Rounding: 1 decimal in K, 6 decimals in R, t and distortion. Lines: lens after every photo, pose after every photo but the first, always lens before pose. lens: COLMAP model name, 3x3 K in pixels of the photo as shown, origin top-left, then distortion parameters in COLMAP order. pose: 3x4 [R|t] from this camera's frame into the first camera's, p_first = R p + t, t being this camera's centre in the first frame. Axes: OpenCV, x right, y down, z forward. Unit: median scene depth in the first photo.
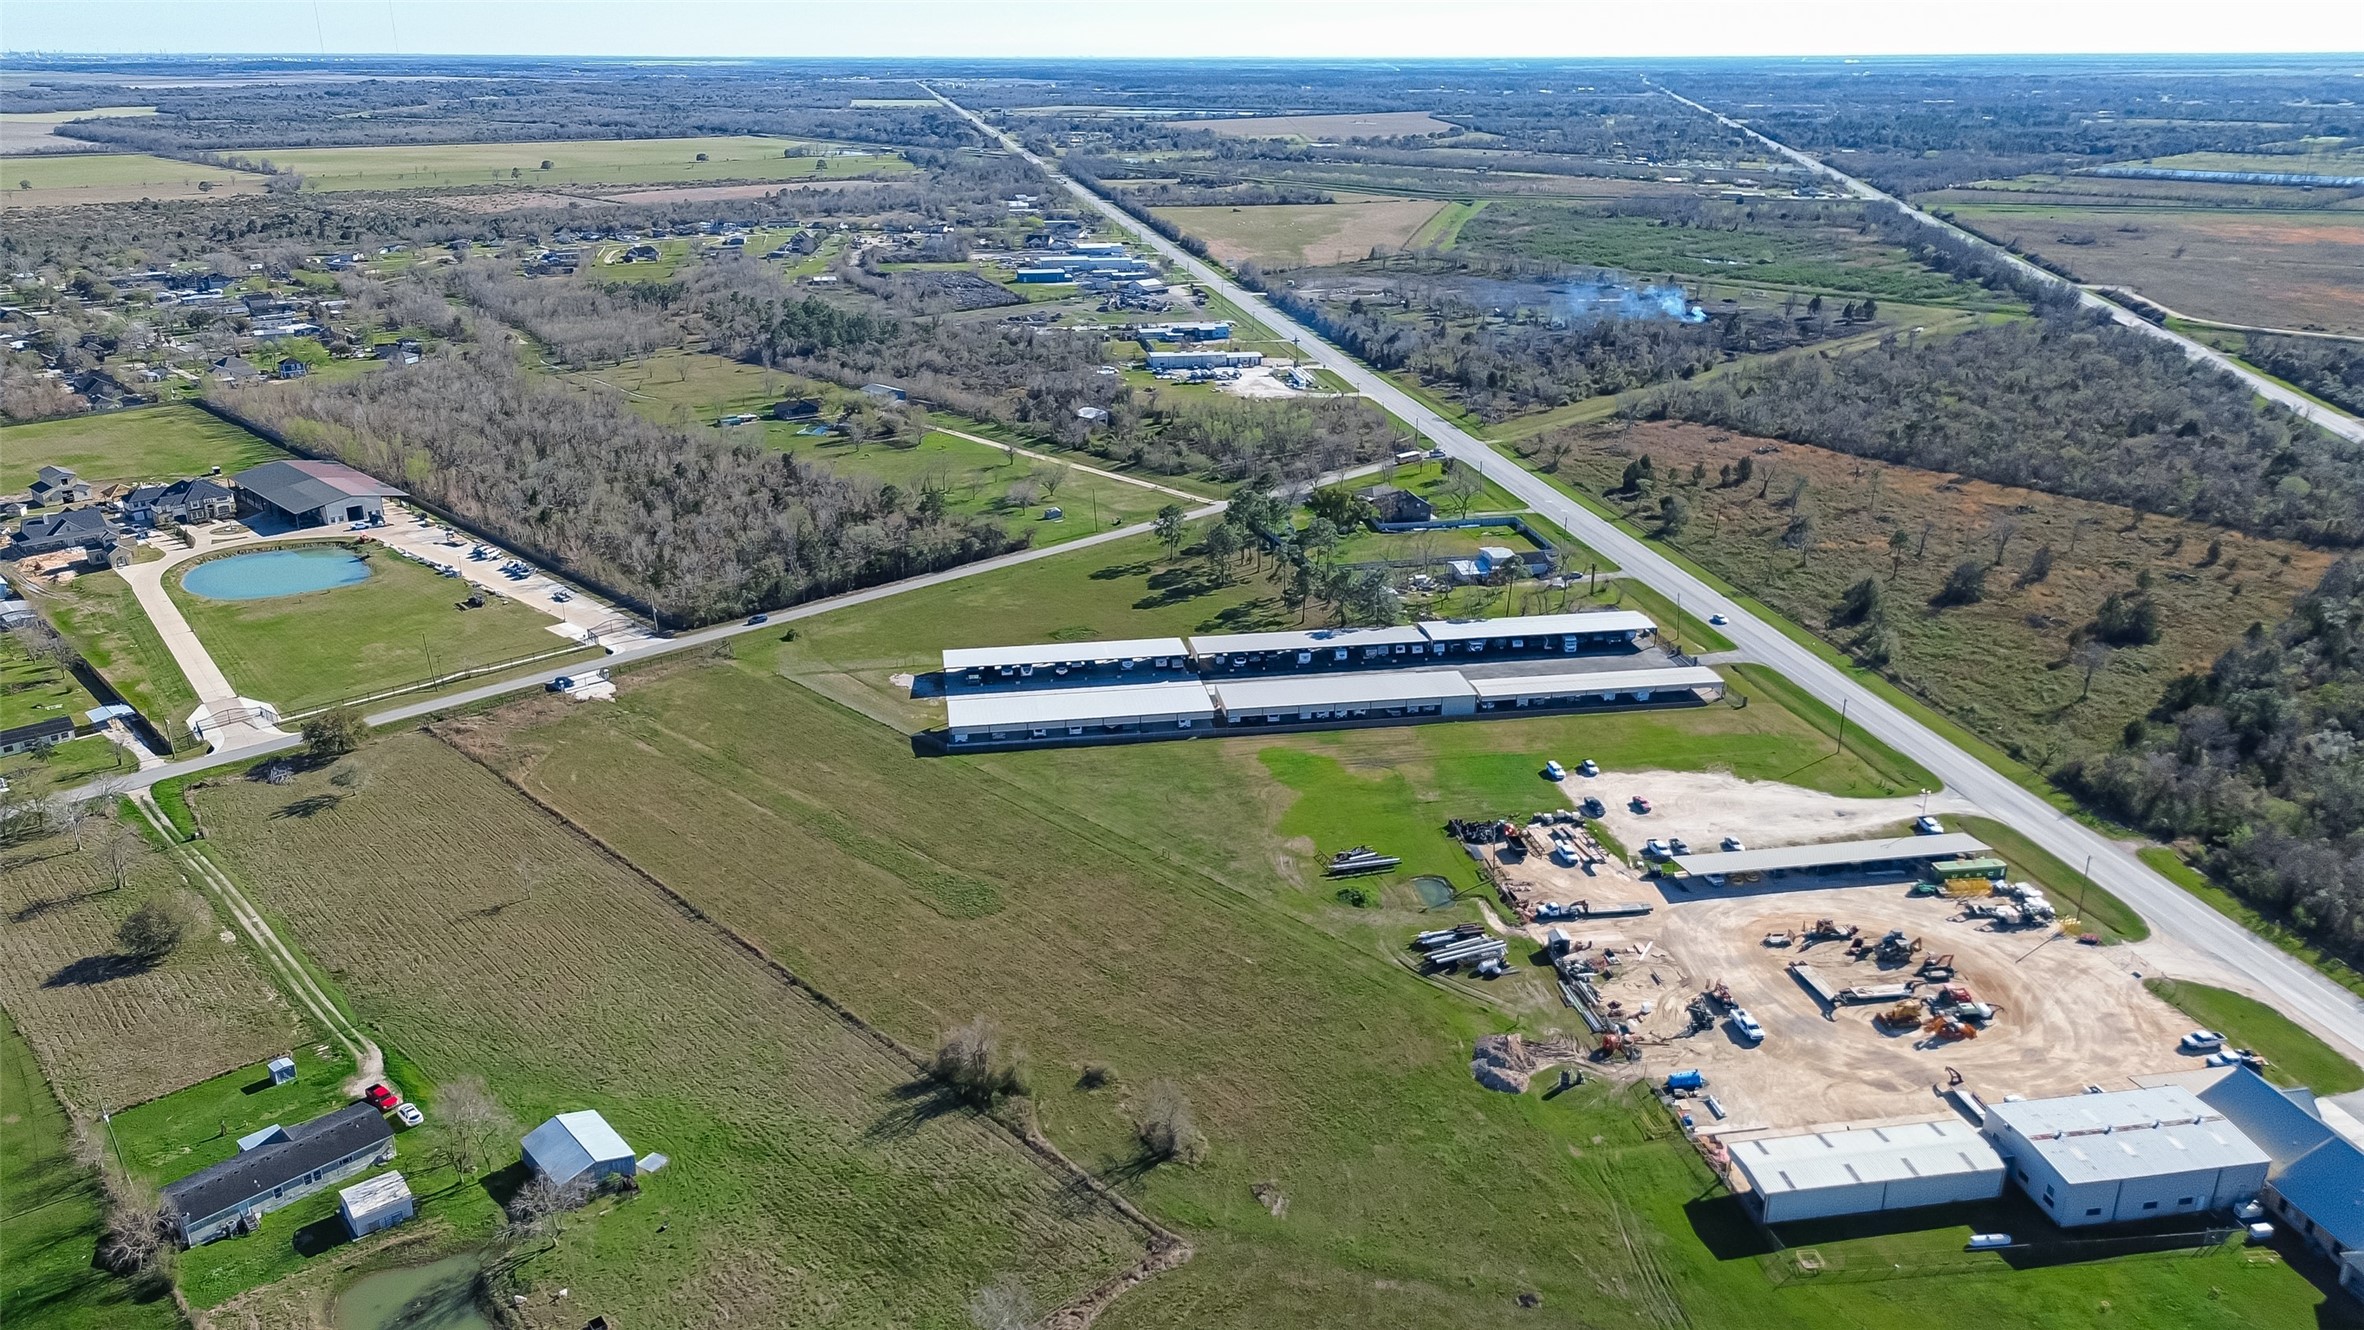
lens RADIAL K [[1663.6, 0, 1185.3], [0, 1663.6, 656.9], [0, 0, 1]] dist [0.075855, -0.070337]
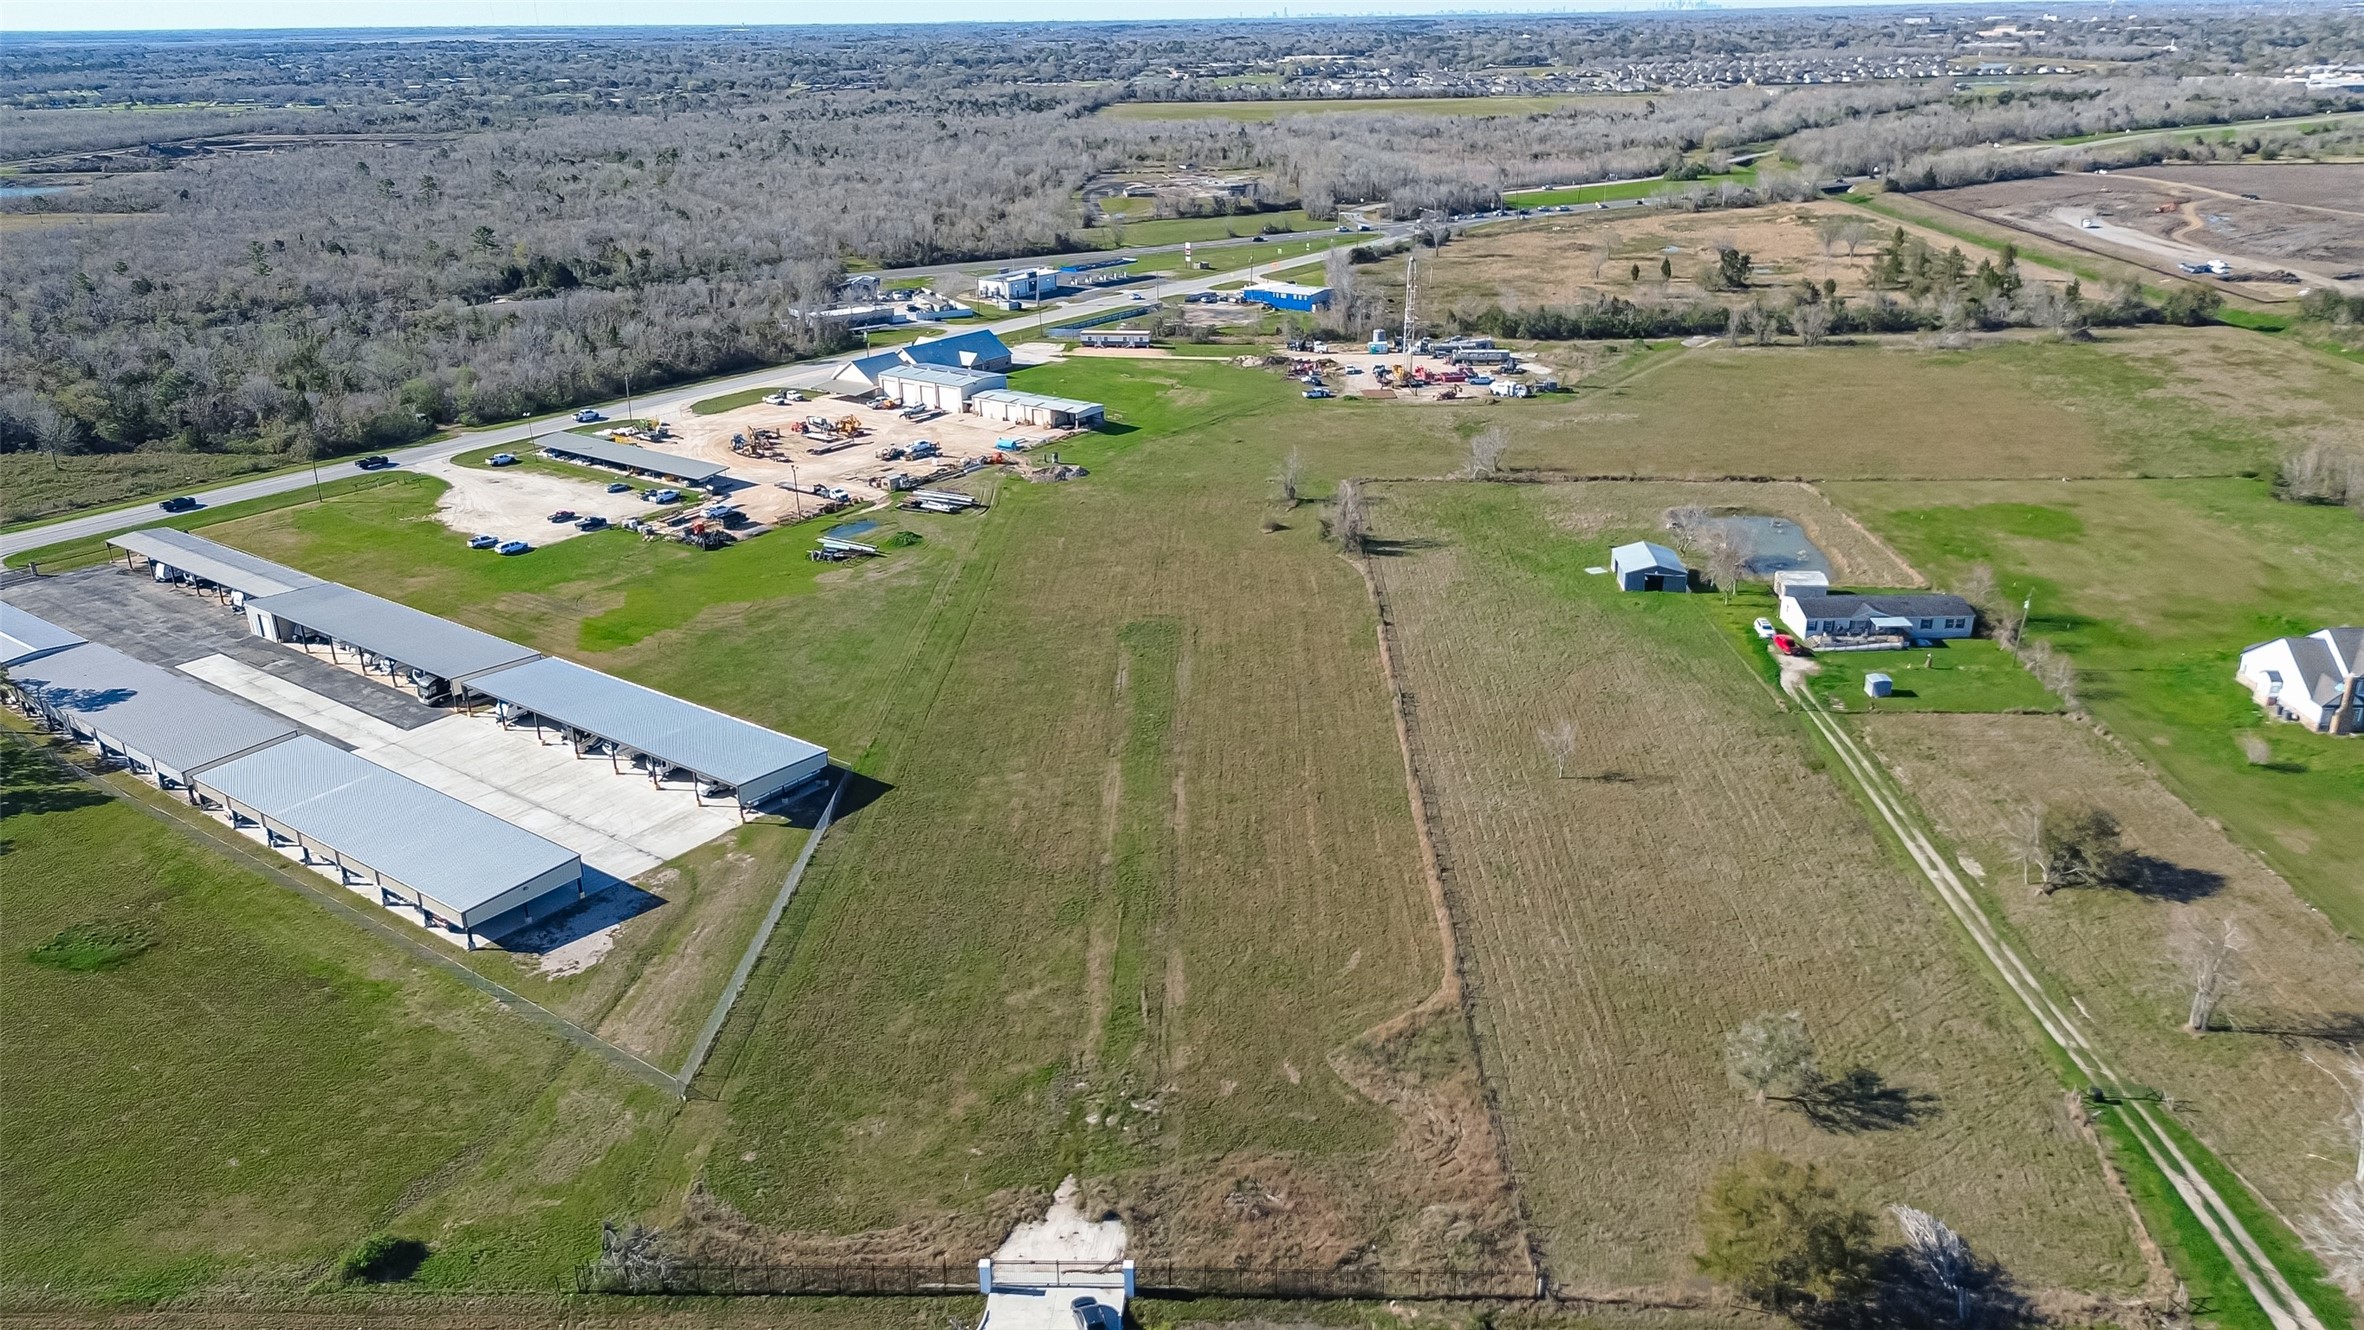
lens RADIAL K [[1660.7, 0, 1186.1], [0, 1660.7, 663.6], [0, 0, 1]] dist [0.069749, -0.060993]
pose [[-0.692999, -0.251920, 0.675492, -0.638057], [0.259617, 0.786898, 0.559813, -0.286531], [-0.672571, 0.563319, -0.479917, 1.214054]]
